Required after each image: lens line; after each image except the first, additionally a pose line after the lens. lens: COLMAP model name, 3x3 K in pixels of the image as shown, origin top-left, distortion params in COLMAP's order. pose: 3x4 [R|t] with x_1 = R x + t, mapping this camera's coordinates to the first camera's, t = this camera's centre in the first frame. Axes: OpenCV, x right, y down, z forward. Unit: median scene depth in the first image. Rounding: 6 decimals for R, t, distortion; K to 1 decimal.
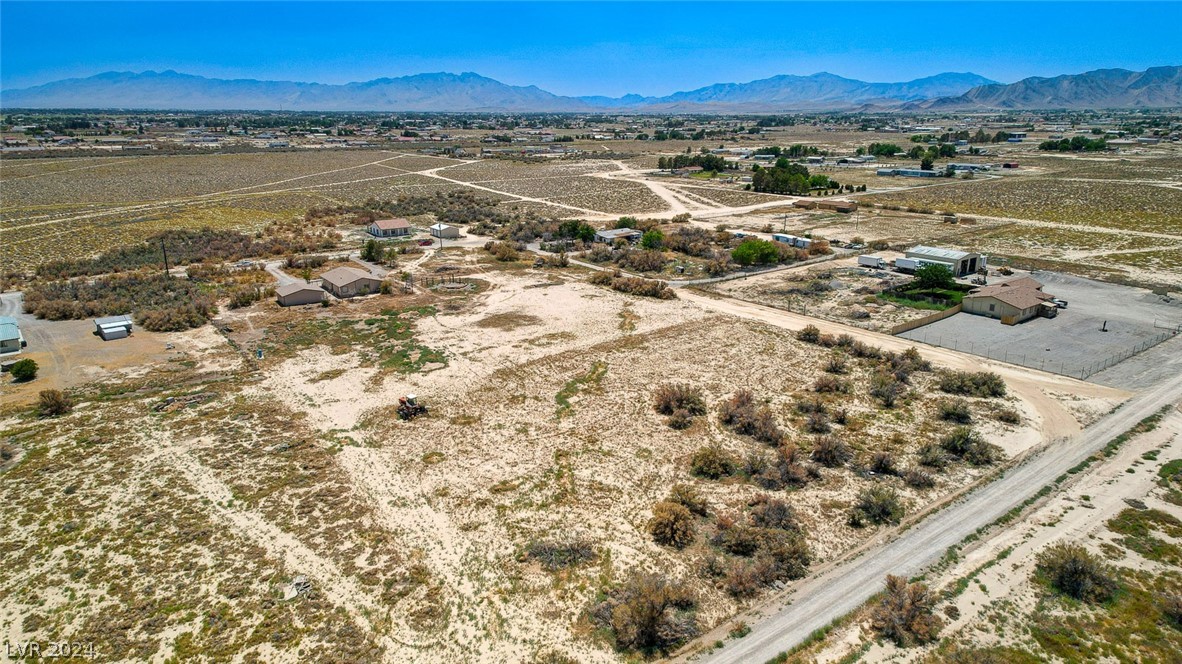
lens RADIAL K [[730.0, 0, 590.0], [0, 730.0, 334.7], [0, 0, 1]] dist [0.075263, -0.054319]
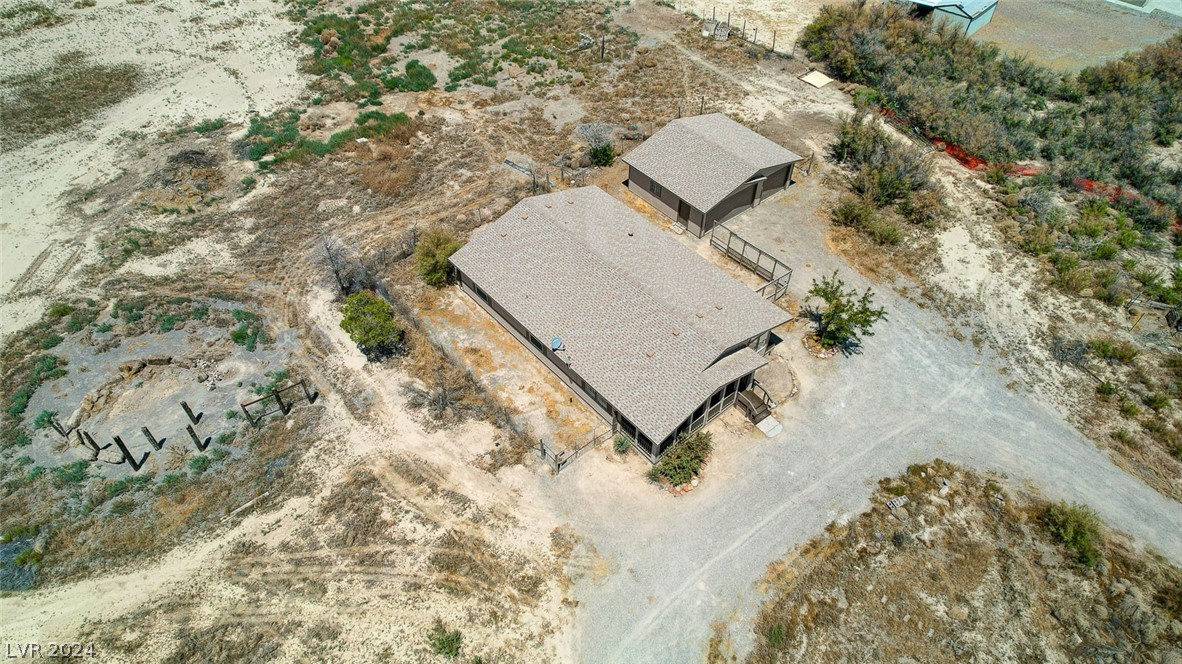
lens RADIAL K [[730.0, 0, 585.8], [0, 730.0, 325.3], [0, 0, 1]] dist [0.075263, -0.054319]
pose [[-0.995791, 0.061548, -0.067907, -0.446501], [-0.032684, 0.453744, 0.890532, -0.398458], [0.085623, 0.889004, -0.449823, 1.653140]]
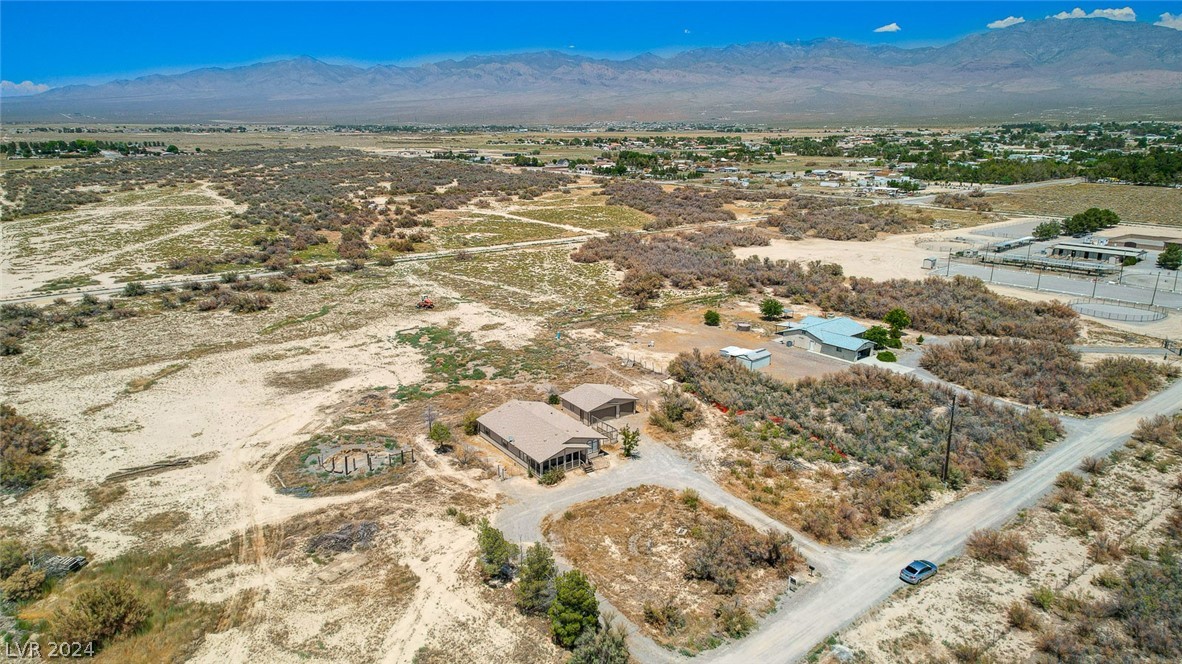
lens RADIAL K [[730.0, 0, 592.7], [0, 730.0, 332.7], [0, 0, 1]] dist [0.075263, -0.054319]
pose [[-0.999990, -0.004088, -0.001780, -0.538749], [-0.004398, 0.838748, 0.544501, -0.642962], [-0.000732, 0.544504, -0.838758, 2.110264]]
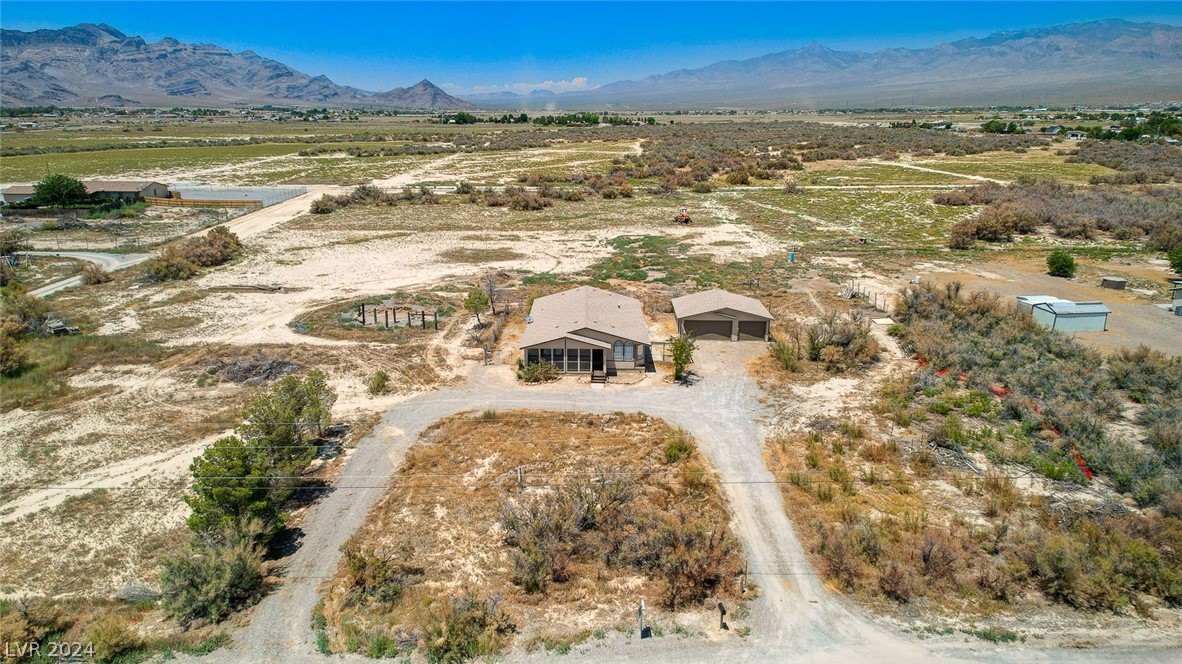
lens RADIAL K [[730.0, 0, 594.7], [0, 730.0, 342.7], [0, 0, 1]] dist [0.075263, -0.054319]
pose [[-0.813677, -0.181766, 0.552168, -0.806058], [0.163755, 0.839723, 0.517735, -0.394126], [-0.557775, 0.511690, -0.653499, 1.869949]]
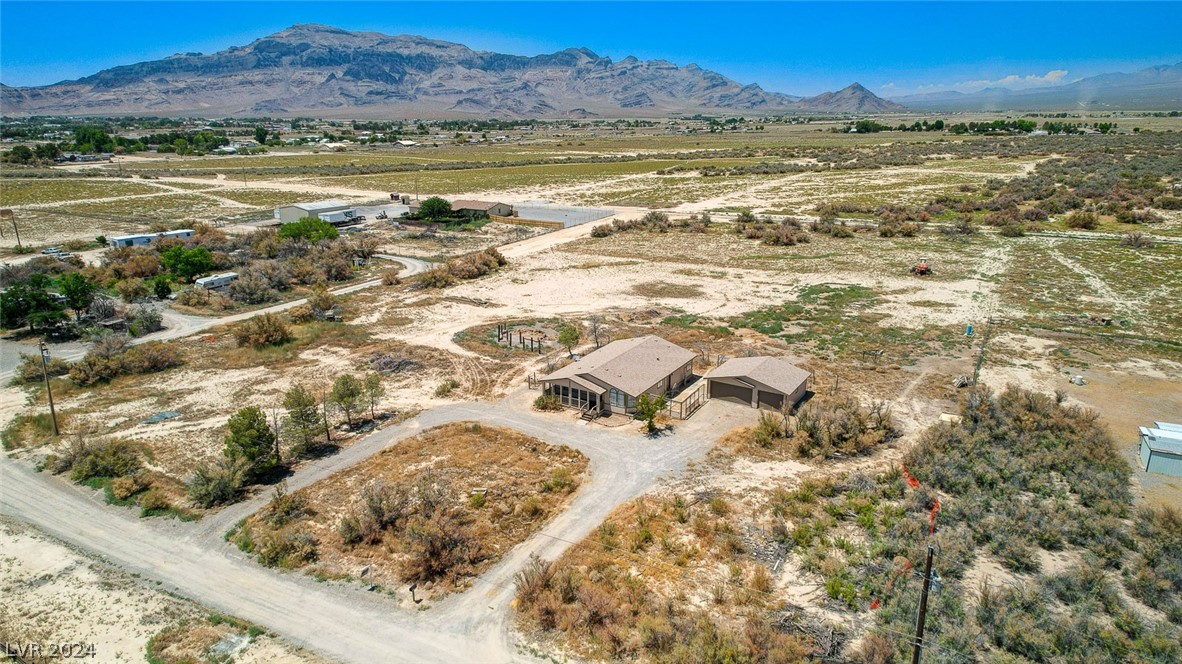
lens RADIAL K [[730.0, 0, 590.2], [0, 730.0, 357.7], [0, 0, 1]] dist [0.075263, -0.054319]
pose [[-0.396584, -0.289474, 0.871164, -1.050190], [0.271786, 0.869413, 0.412619, -0.405446], [-0.876843, 0.400408, -0.266120, 1.693341]]
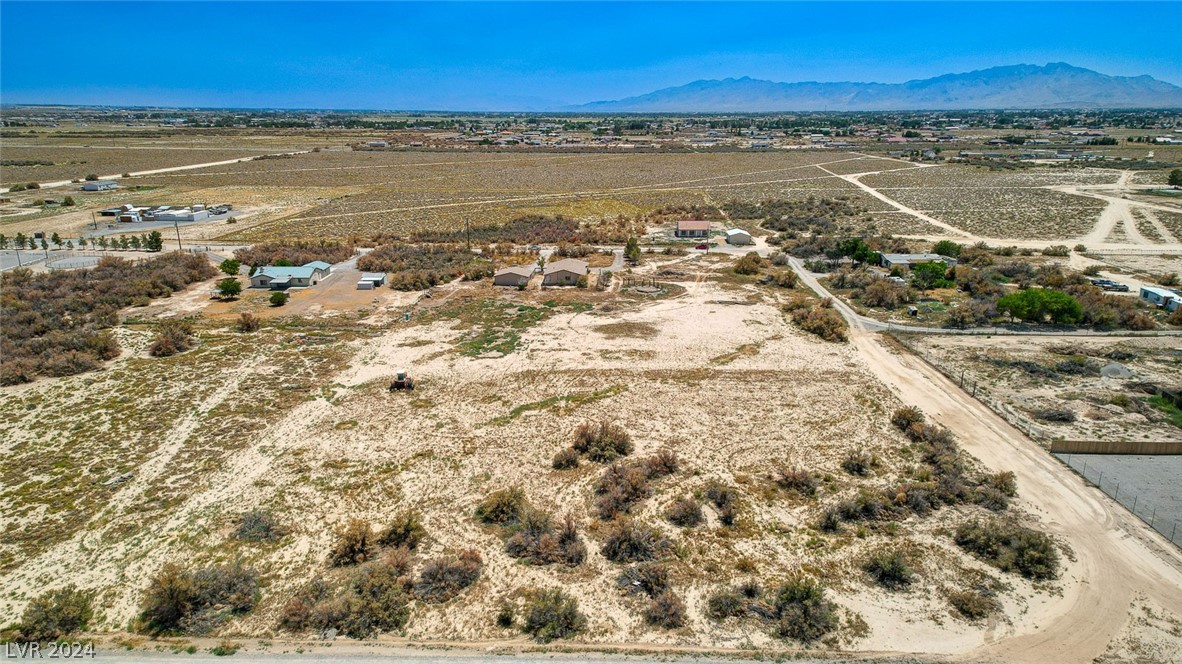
lens RADIAL K [[730.0, 0, 592.7], [0, 730.0, 338.3], [0, 0, 1]] dist [0.075263, -0.054319]
pose [[0.774652, 0.186028, -0.604407, 0.569251], [-0.183324, 0.980773, 0.066906, -0.082955], [0.605233, 0.058973, 0.793861, 0.250171]]
